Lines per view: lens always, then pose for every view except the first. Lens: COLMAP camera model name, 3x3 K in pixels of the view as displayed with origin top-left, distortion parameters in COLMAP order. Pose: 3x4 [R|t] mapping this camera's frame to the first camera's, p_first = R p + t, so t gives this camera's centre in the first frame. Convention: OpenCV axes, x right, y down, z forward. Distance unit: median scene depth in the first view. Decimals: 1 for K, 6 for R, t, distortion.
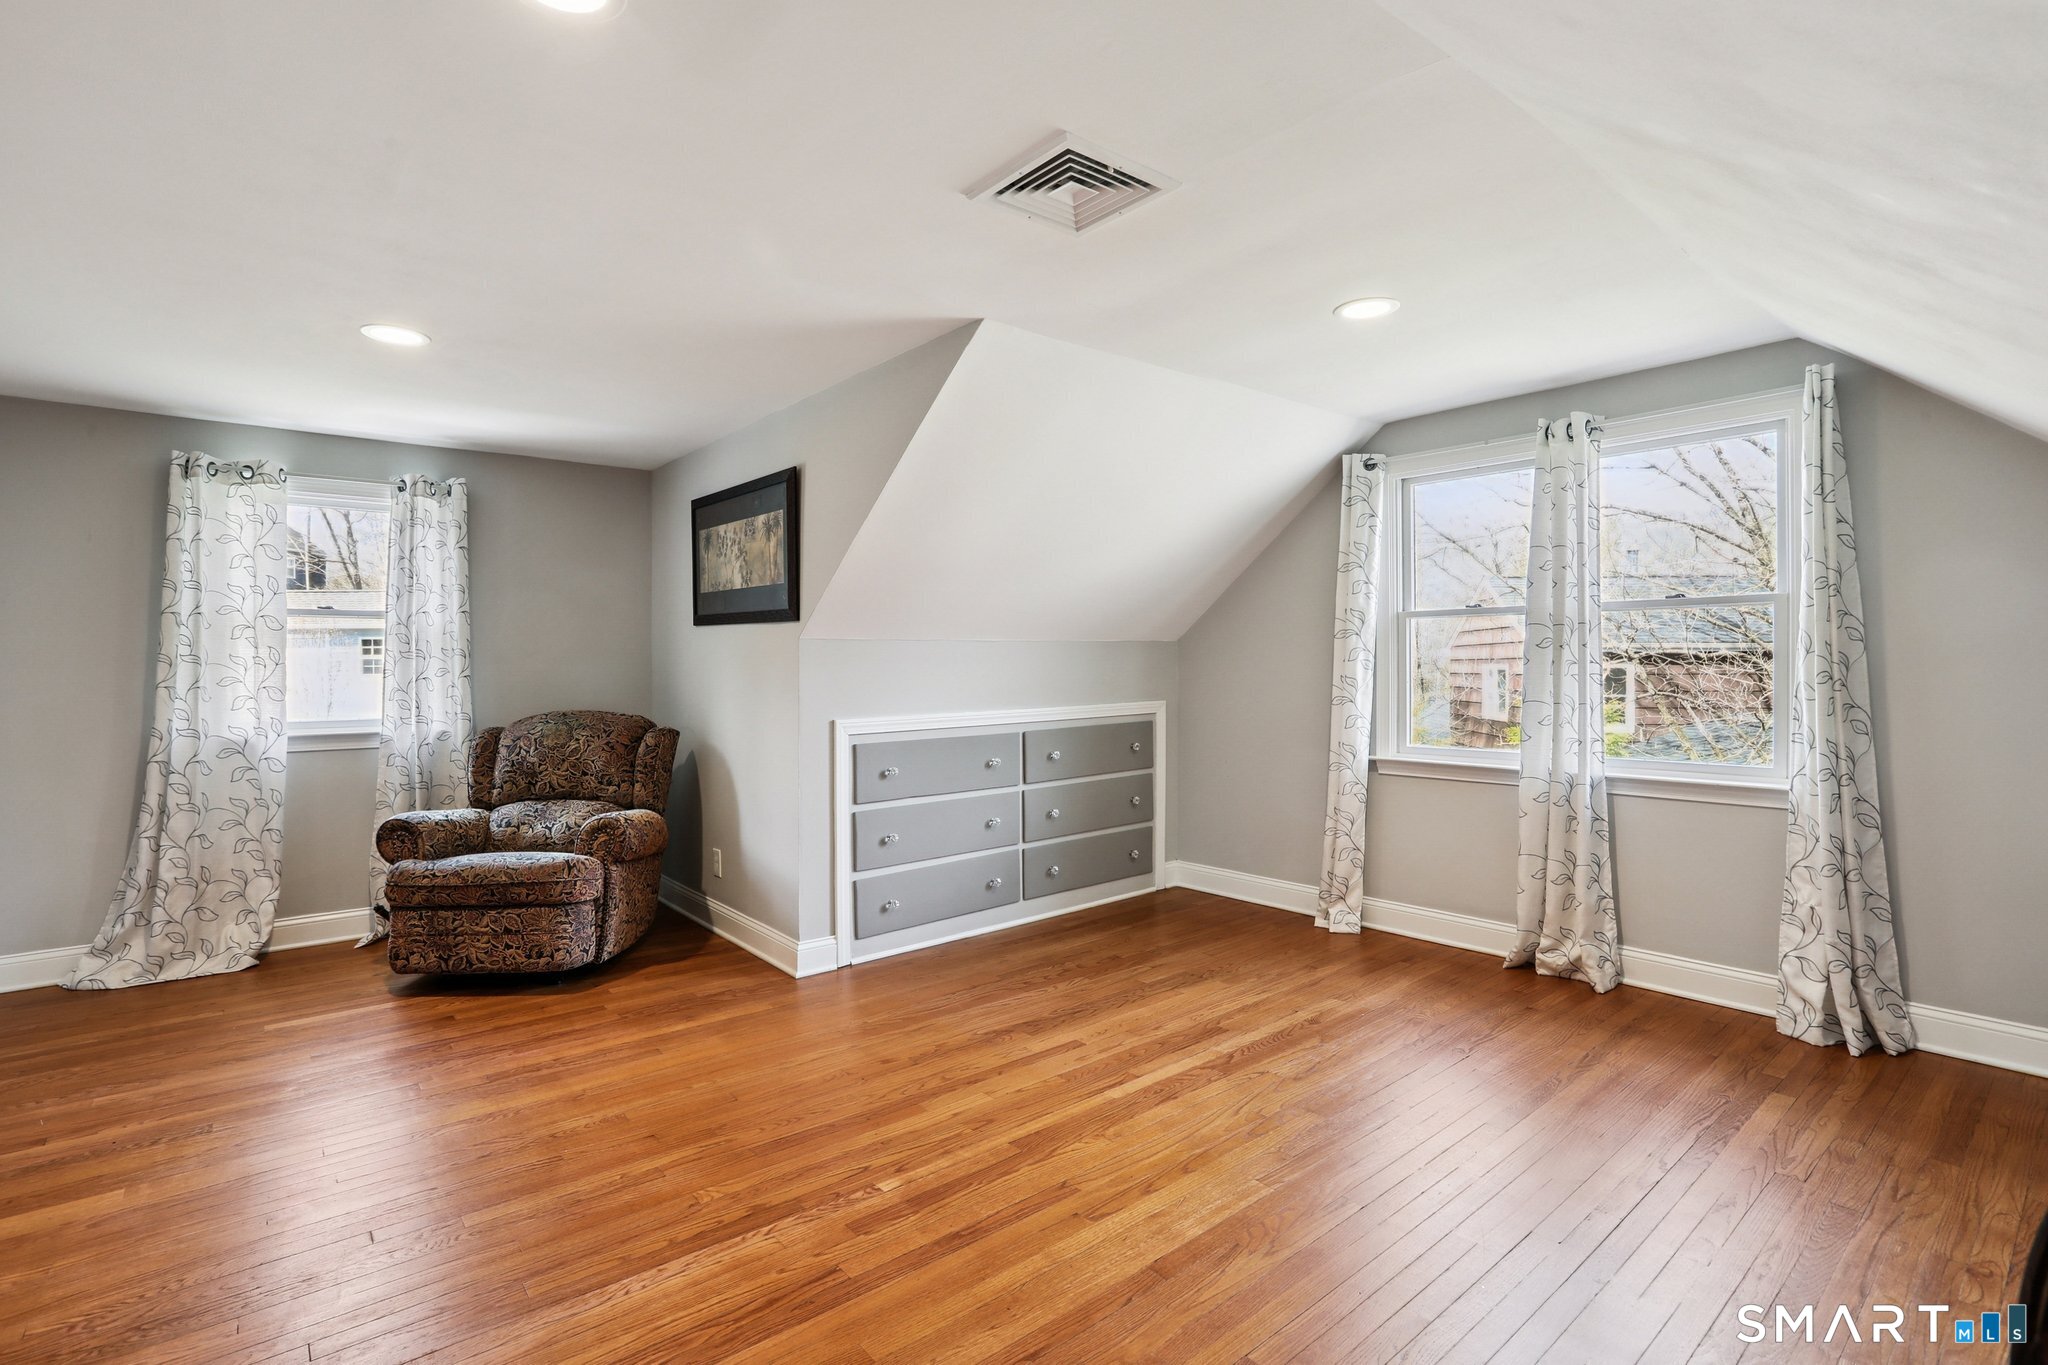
lens RADIAL K [[945.2, 0, 1017.7], [0, 945.2, 701.6], [0, 0, 1]] dist [-0.076387, 0.043807]
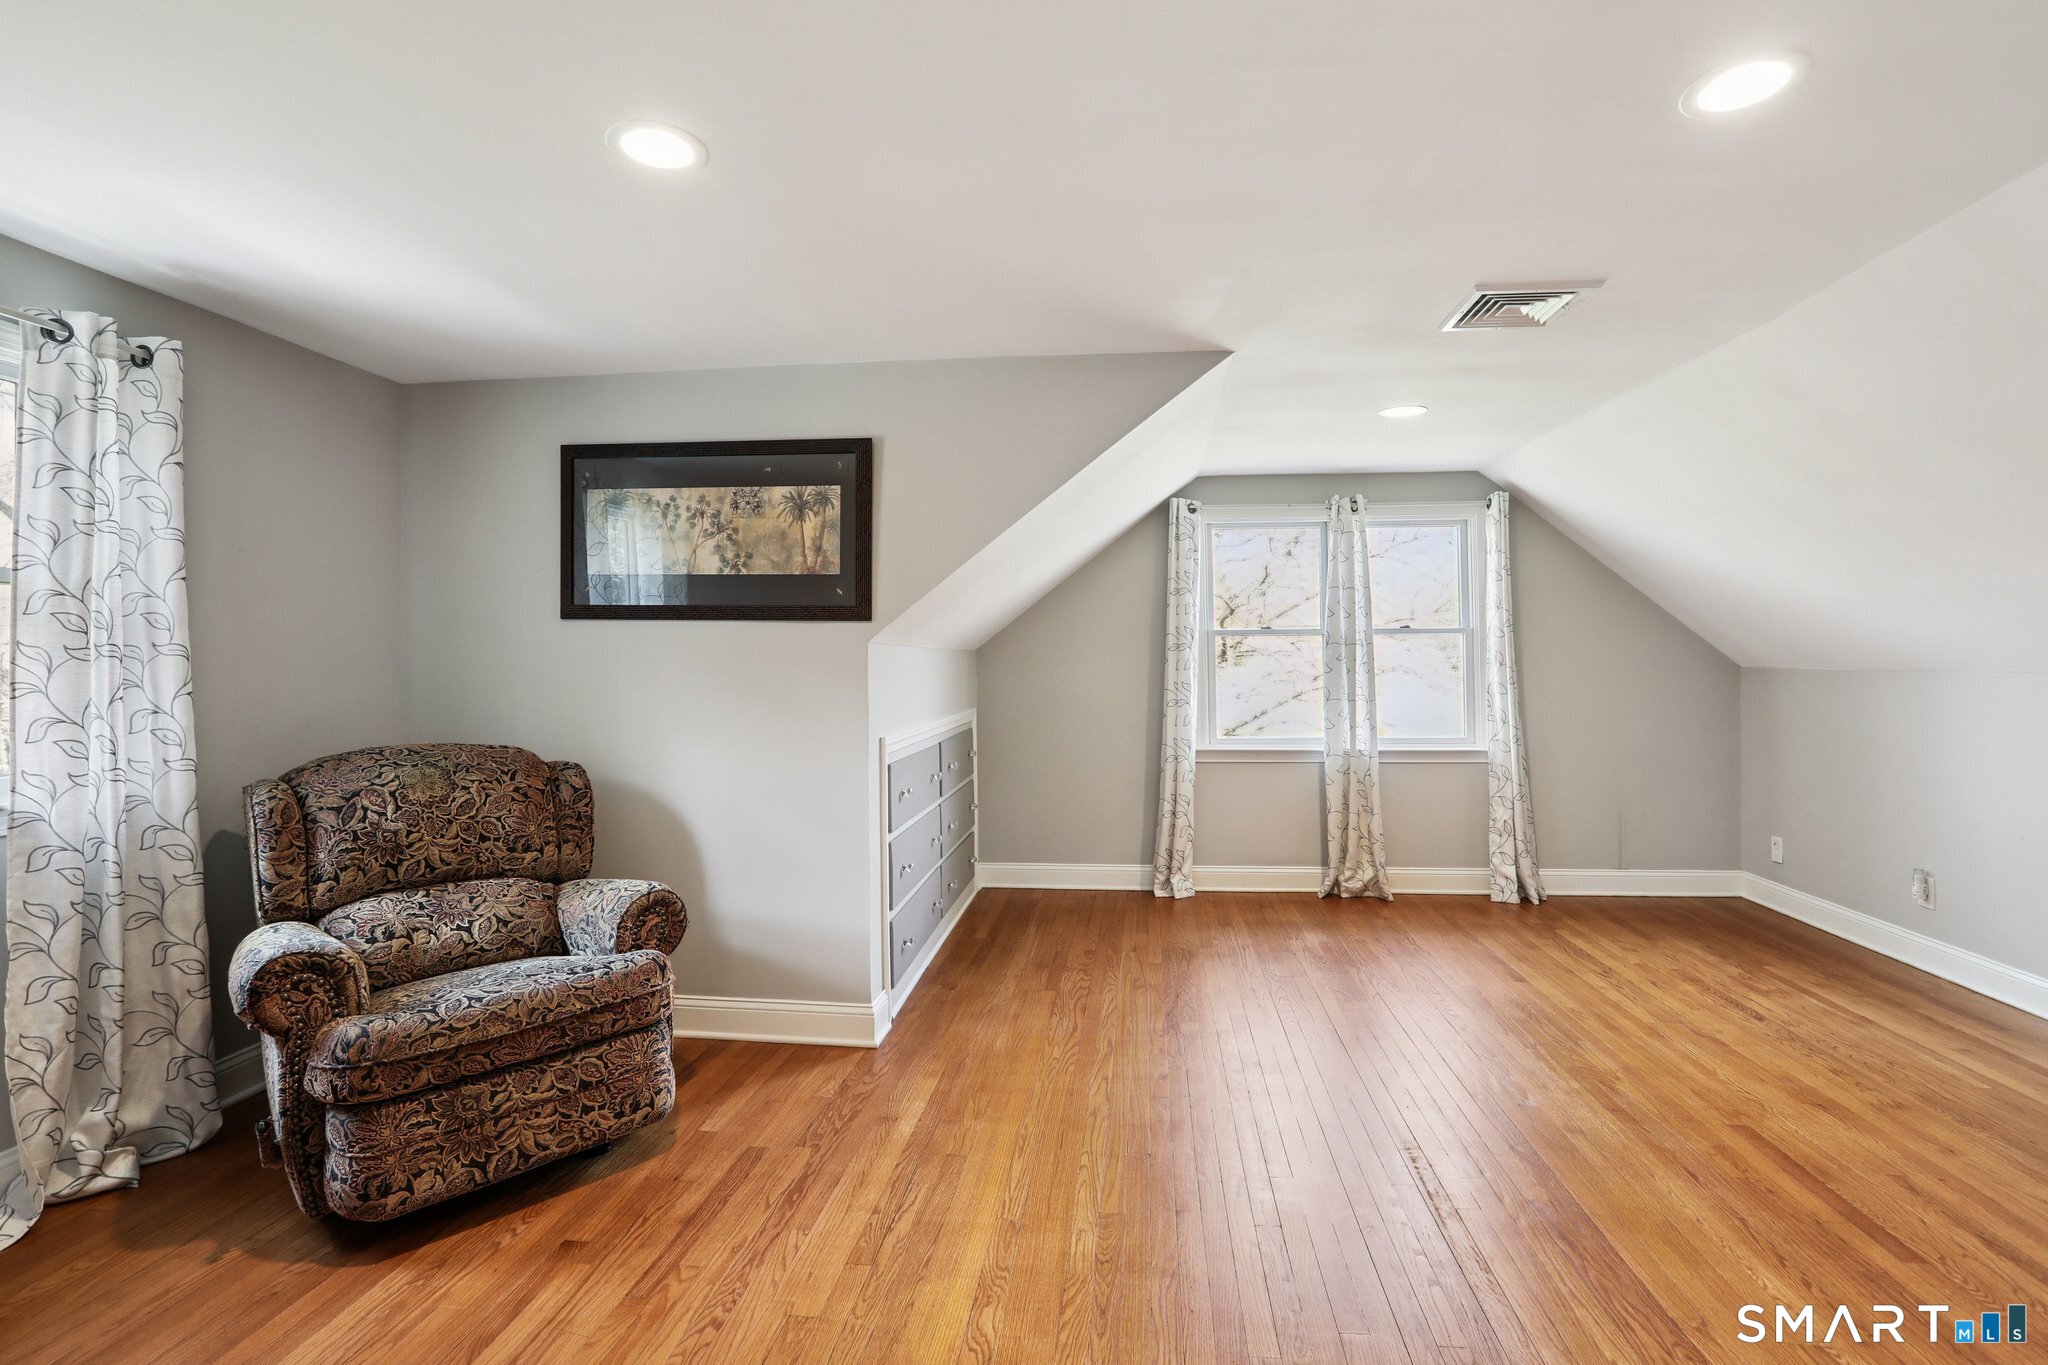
lens RADIAL K [[956.9, 0, 1024.0], [0, 956.9, 682.5], [0, 0, 1]] dist [-0.065811, 0.030667]
pose [[0.726095, -0.007329, 0.687555, -0.686370], [0.026810, 0.999485, -0.017658, -0.011690], [-0.687071, 0.031255, 0.725917, 0.271579]]
